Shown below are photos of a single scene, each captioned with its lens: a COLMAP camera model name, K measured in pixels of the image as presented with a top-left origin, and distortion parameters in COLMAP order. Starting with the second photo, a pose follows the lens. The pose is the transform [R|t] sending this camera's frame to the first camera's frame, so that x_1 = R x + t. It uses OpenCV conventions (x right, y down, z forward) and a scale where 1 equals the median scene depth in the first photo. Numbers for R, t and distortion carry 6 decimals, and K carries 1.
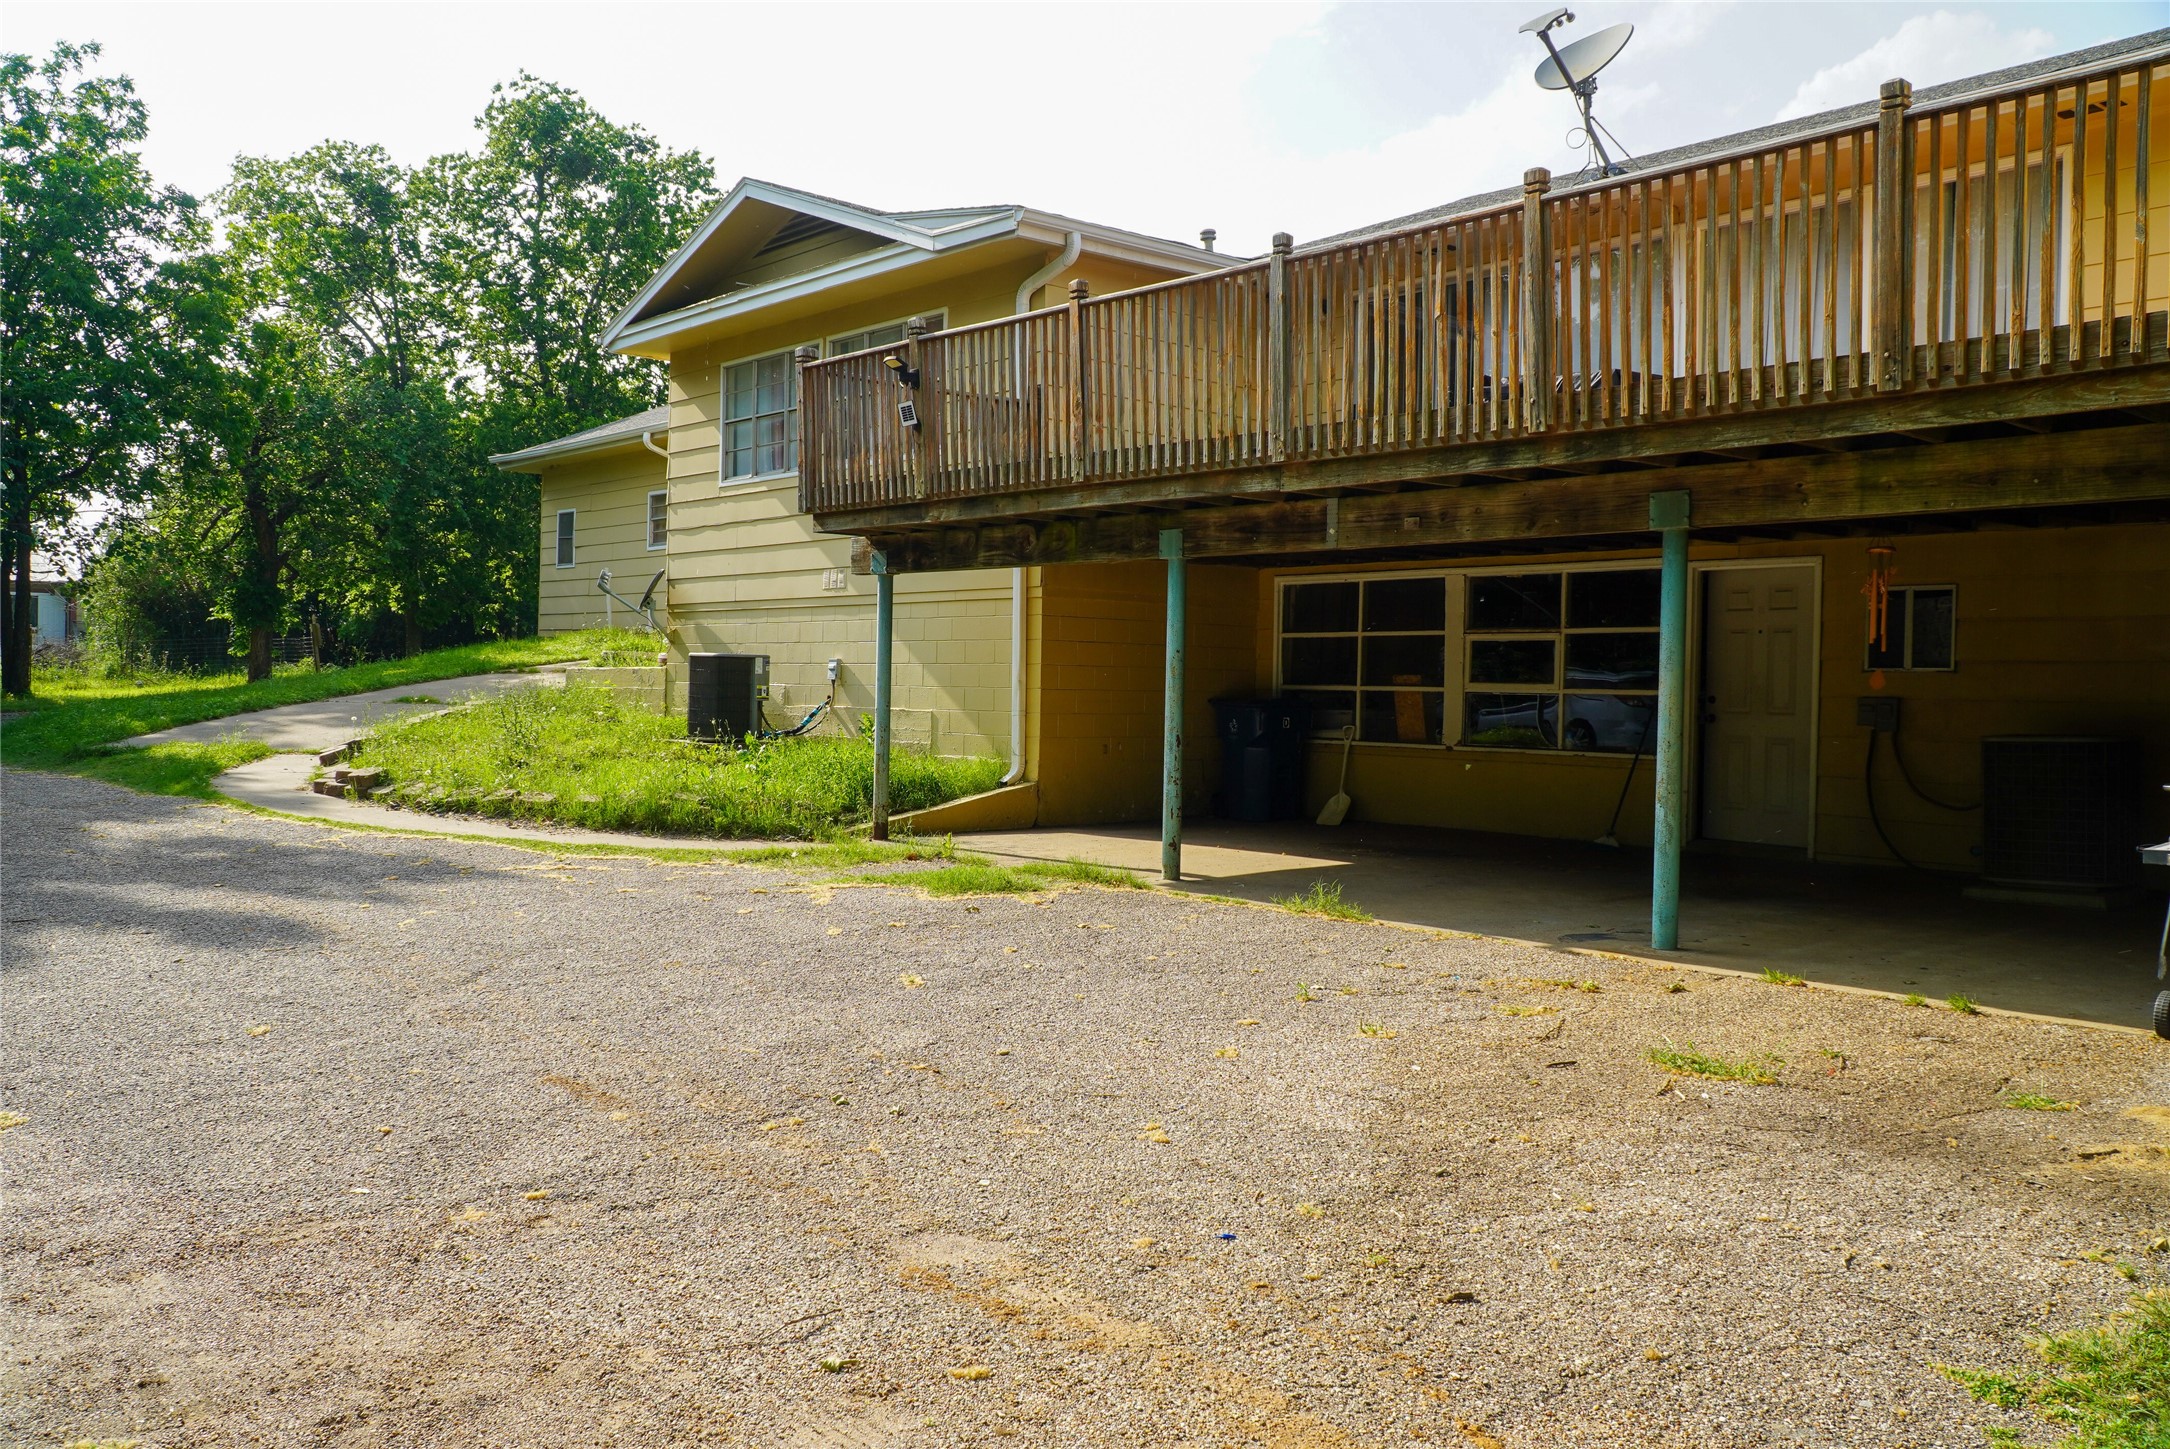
lens RADIAL K [[1712.9, 0, 1082.0], [0, 1712.9, 722.2], [0, 0, 1]] dist [-0.008685, 0.012082]
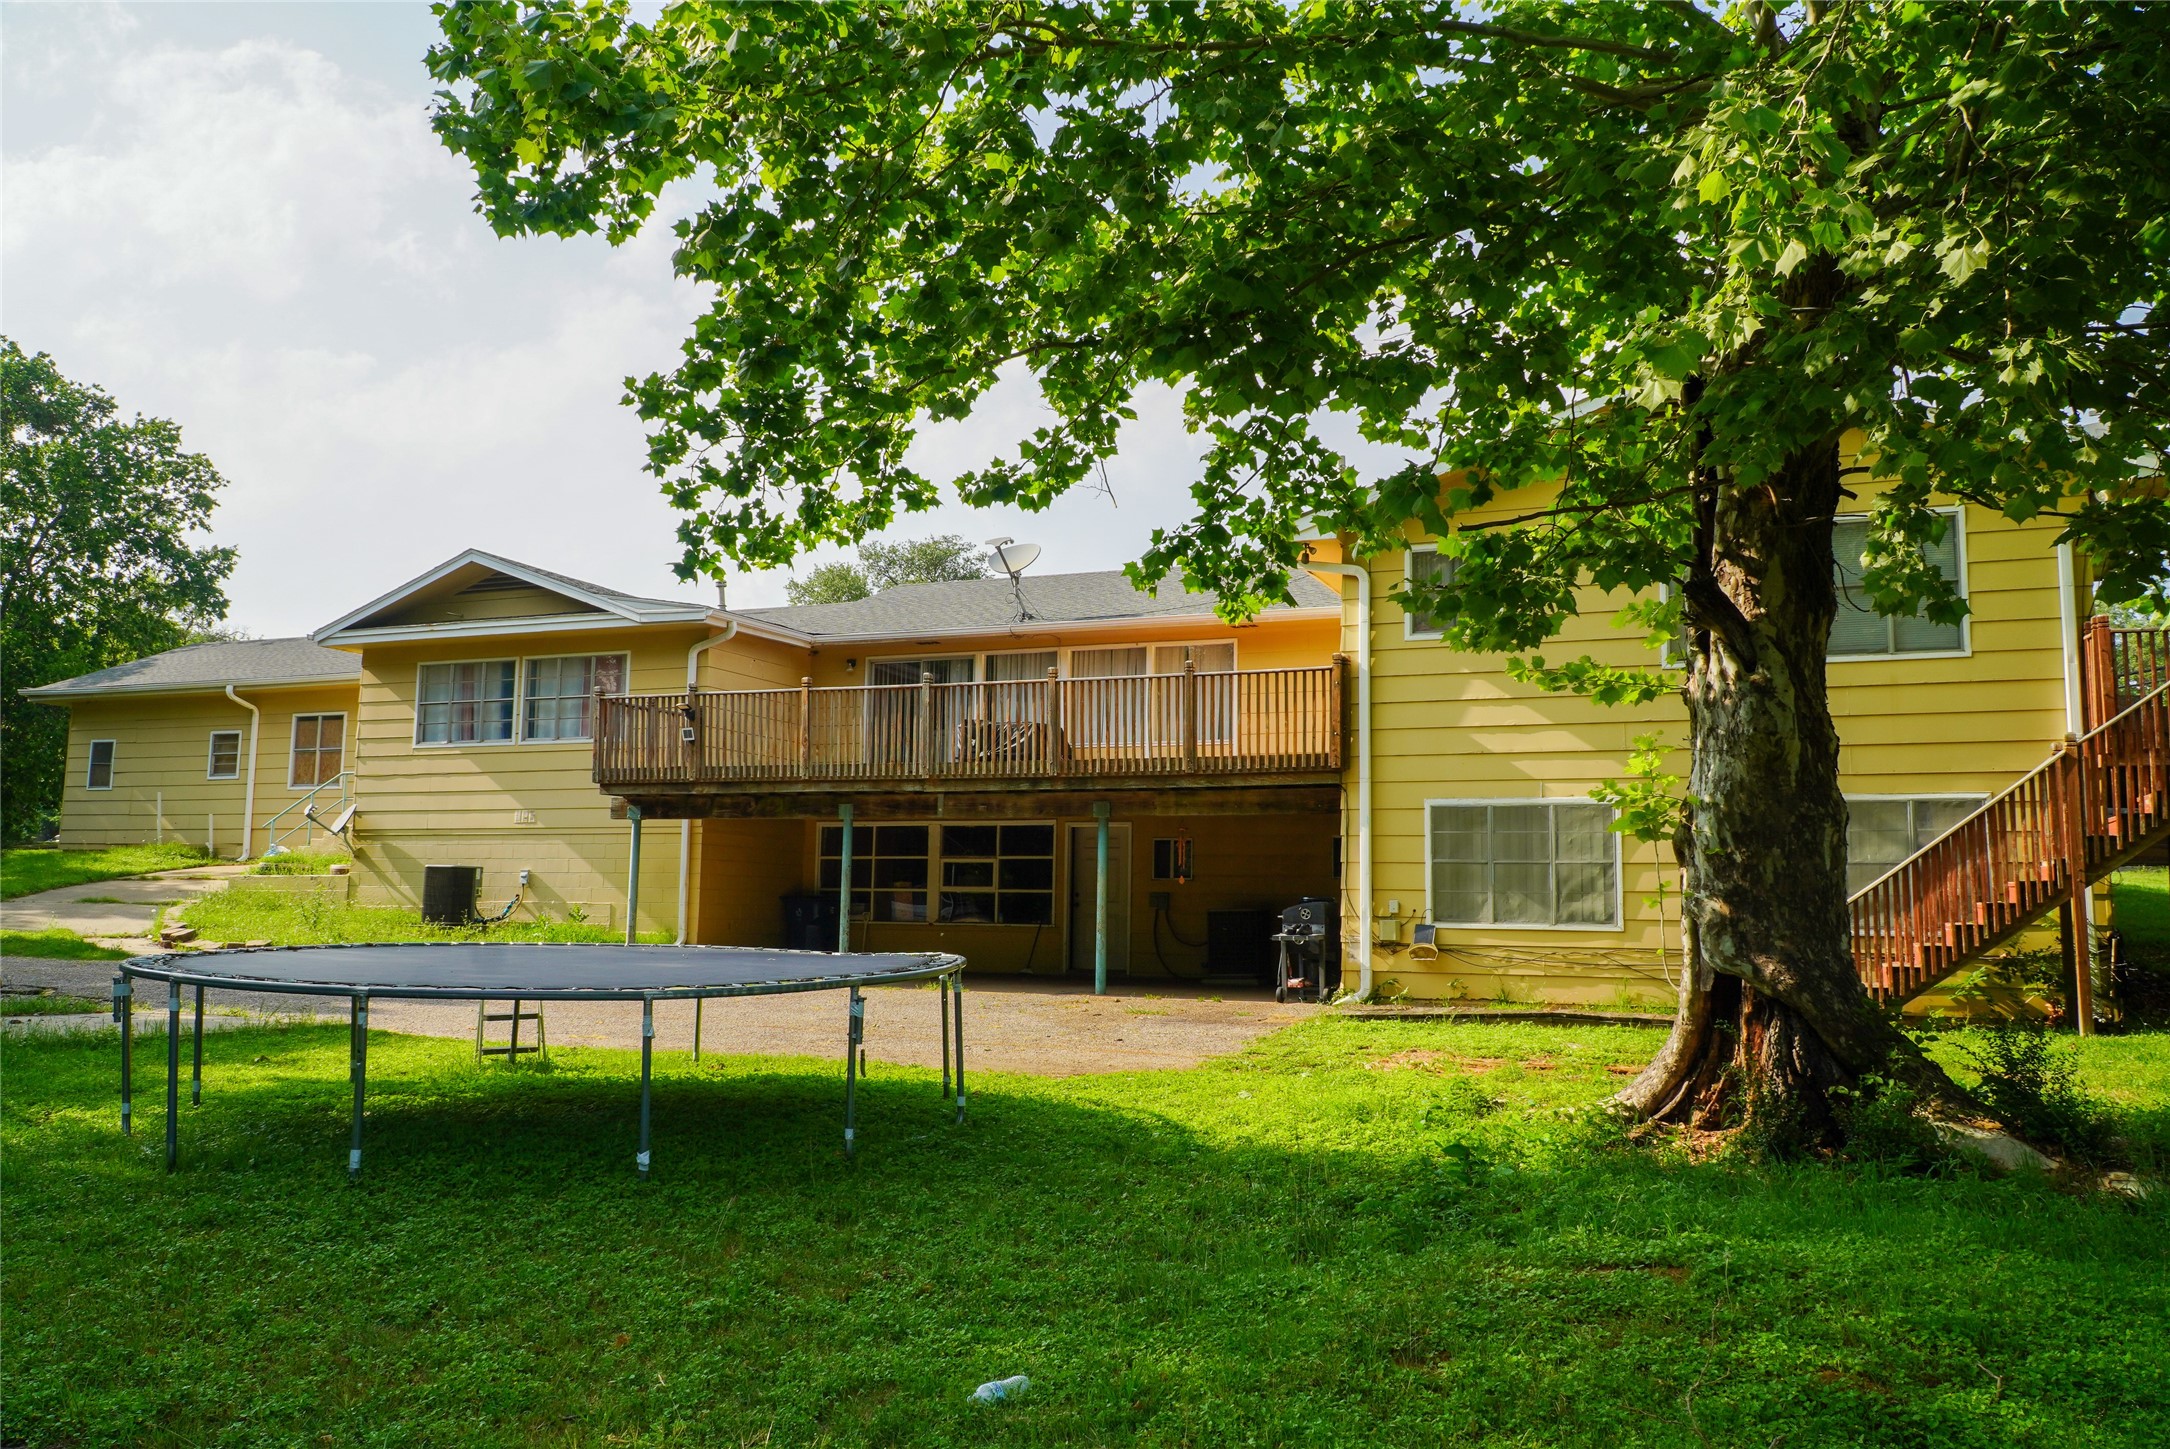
lens RADIAL K [[1712.9, 0, 1085.2], [0, 1712.9, 719.1], [0, 0, 1]] dist [-0.008685, 0.012082]
pose [[0.902925, 0.045823, 0.427348, -0.433966], [0.010107, 0.991762, -0.127699, 0.035498], [-0.429679, 0.119622, 0.895023, -0.707286]]
